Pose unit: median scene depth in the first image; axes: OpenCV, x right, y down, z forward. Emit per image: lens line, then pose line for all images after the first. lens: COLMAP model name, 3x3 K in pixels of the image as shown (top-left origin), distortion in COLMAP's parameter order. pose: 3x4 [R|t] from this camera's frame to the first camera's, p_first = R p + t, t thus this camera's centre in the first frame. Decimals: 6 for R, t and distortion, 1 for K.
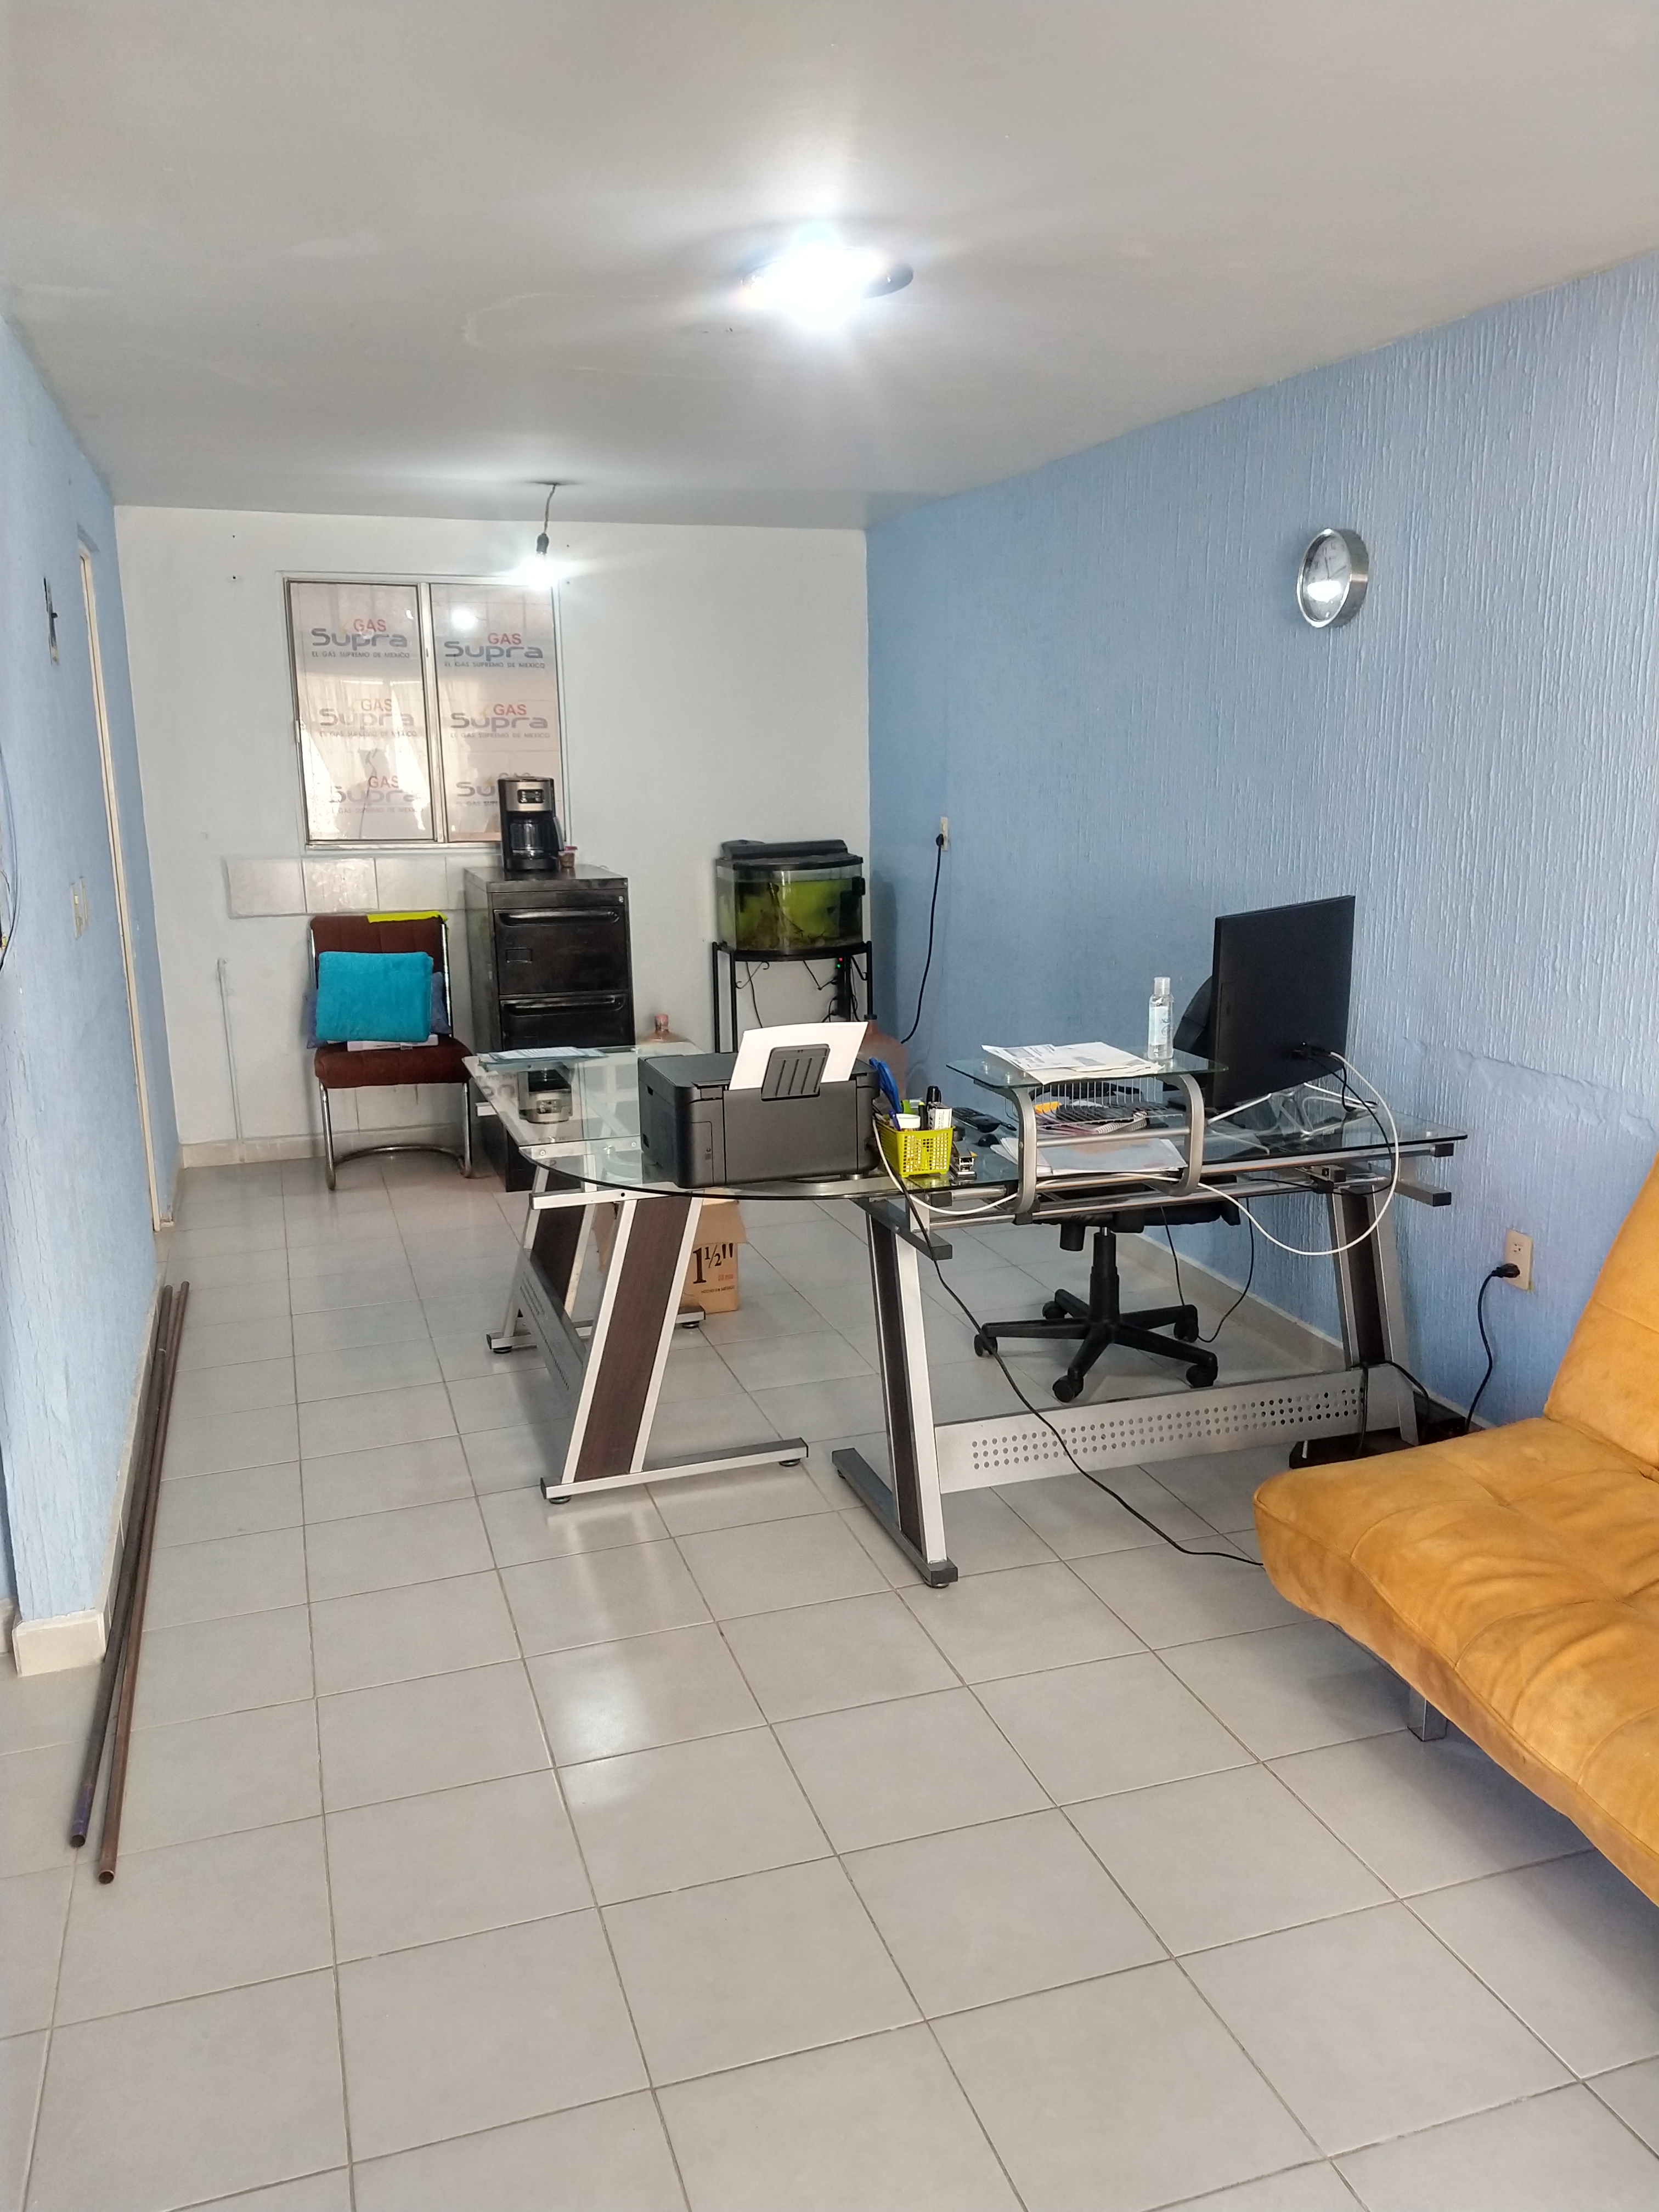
lens RADIAL K [[1638.9, 0, 812.0], [0, 1638.9, 1118.0], [0, 0, 1]] dist [0.202226, -0.356789]
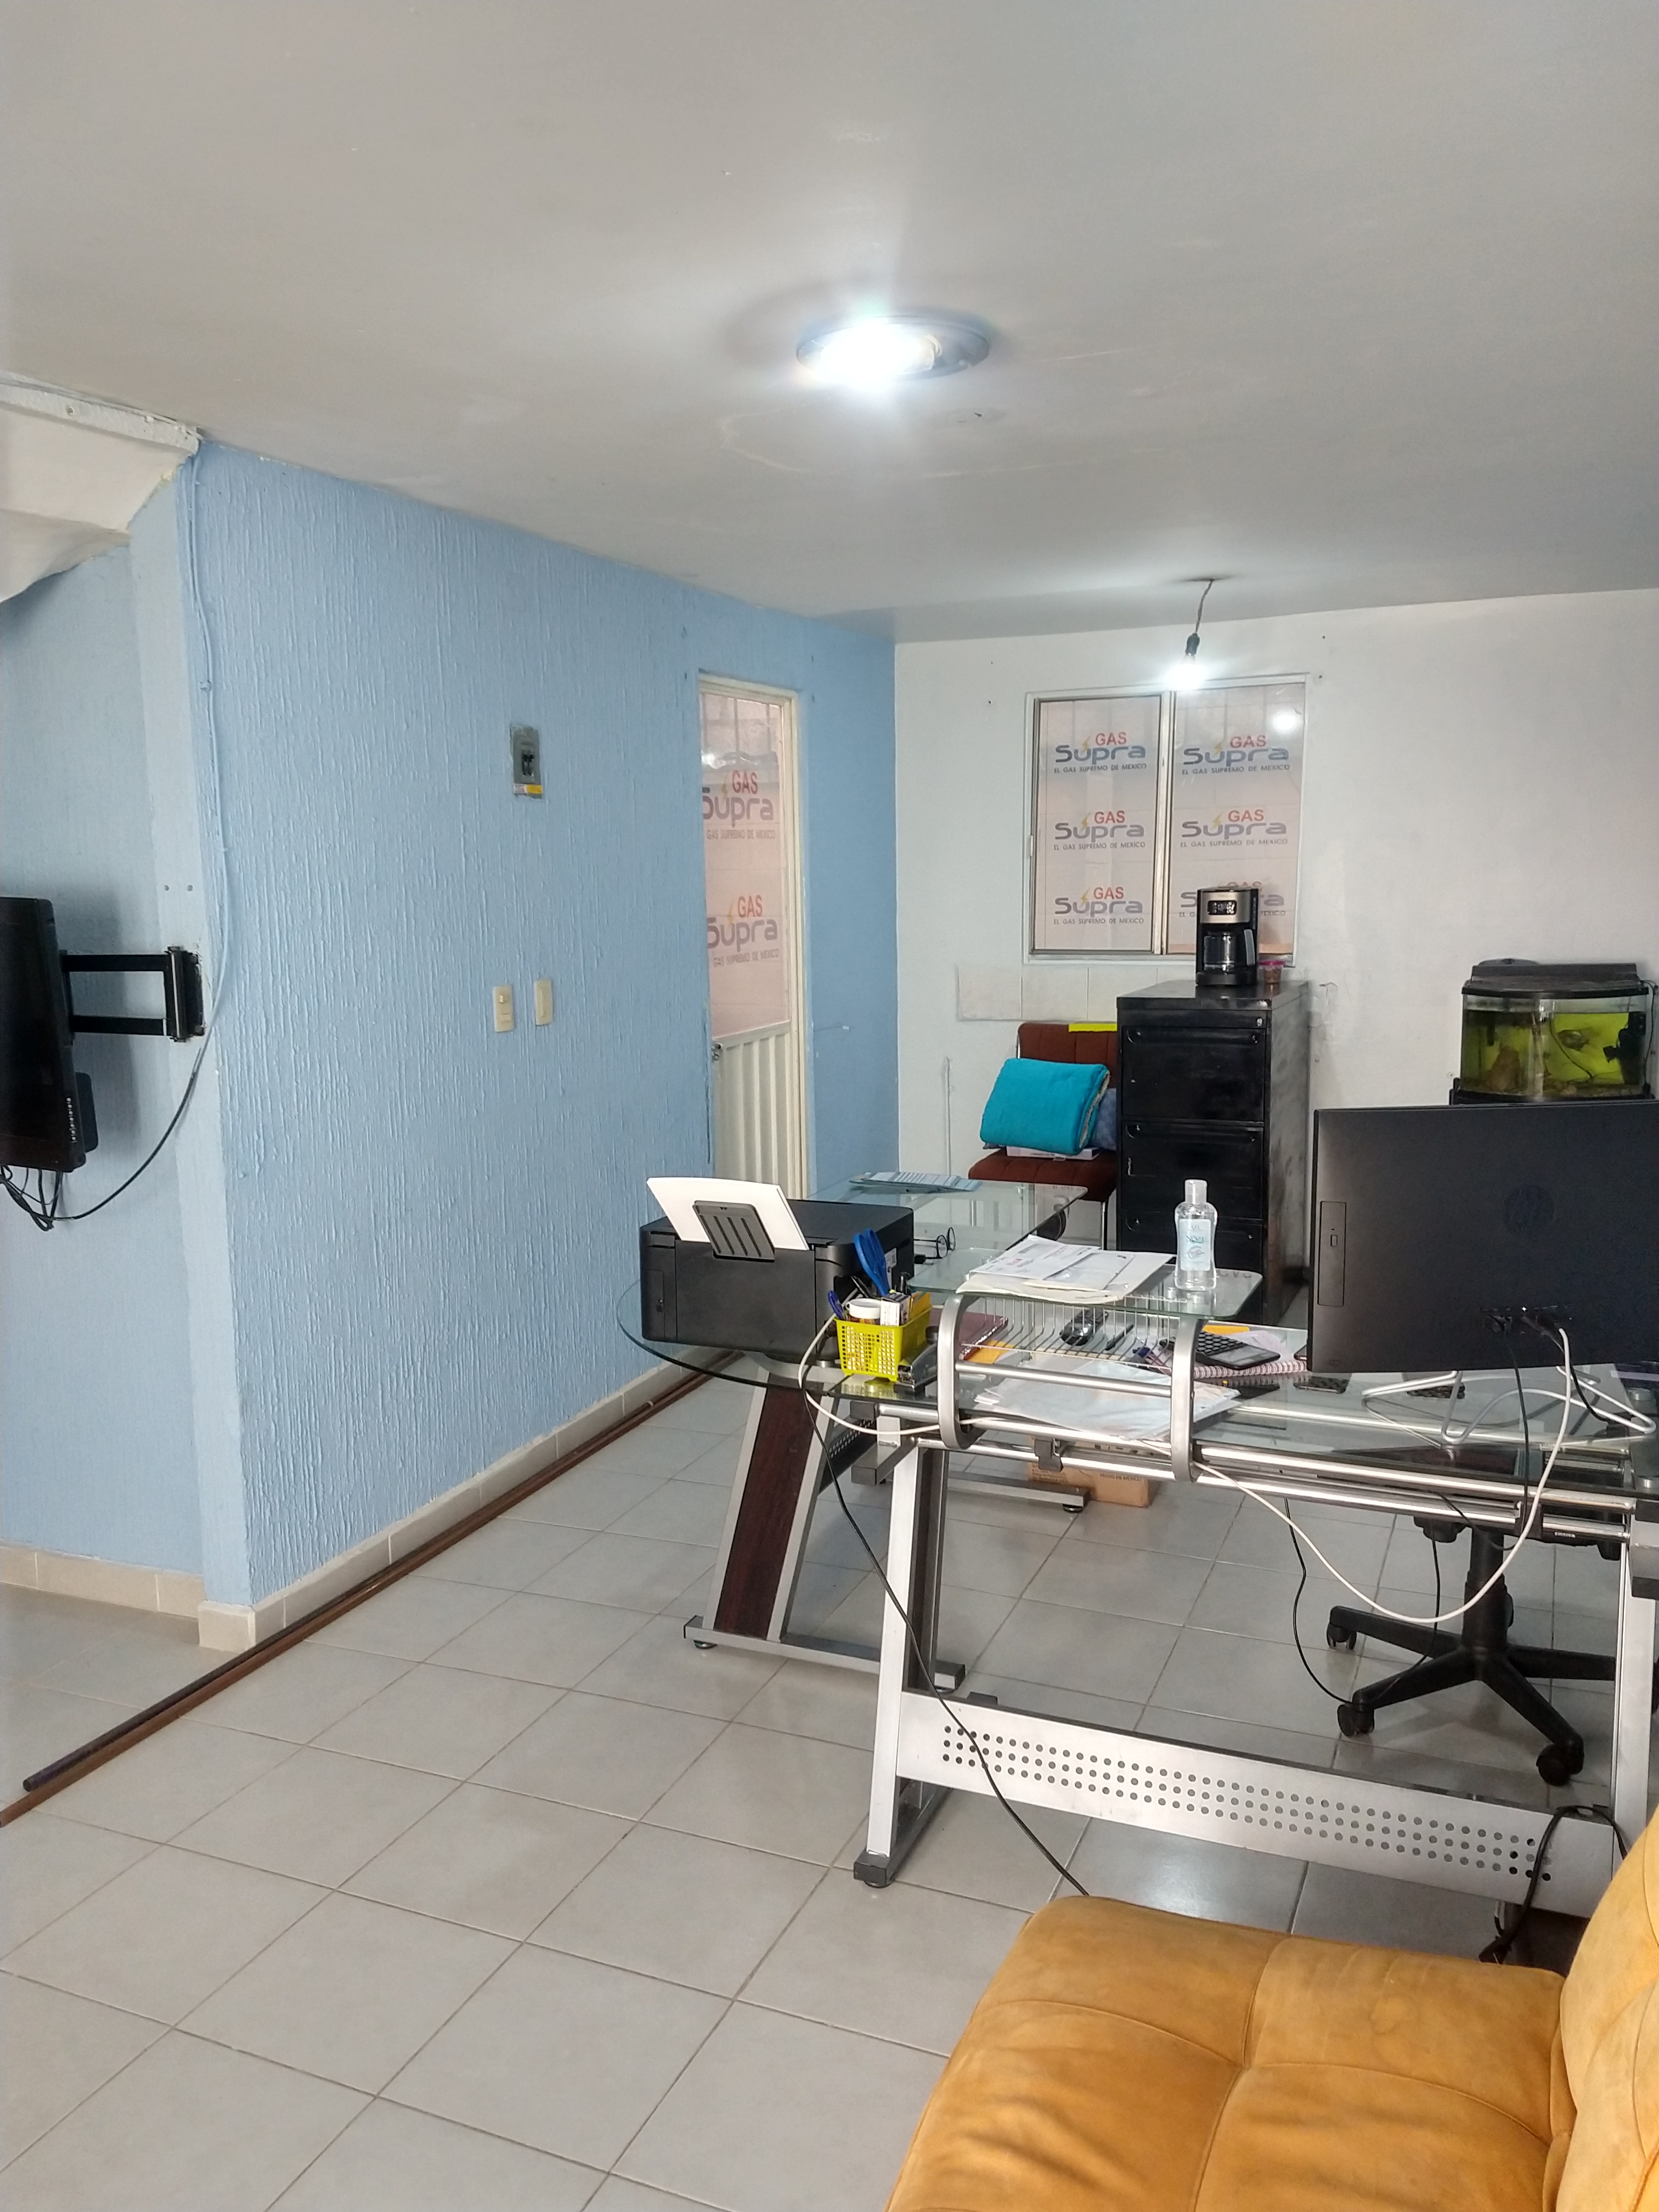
lens RADIAL K [[1638.9, 0, 812.0], [0, 1638.9, 1118.0], [0, 0, 1]] dist [0.202226, -0.356789]
pose [[0.765730, 0.100290, -0.635295, 0.258795], [-0.135451, 0.990760, -0.006856, -0.039497], [0.628738, 0.091301, 0.772239, 0.146370]]
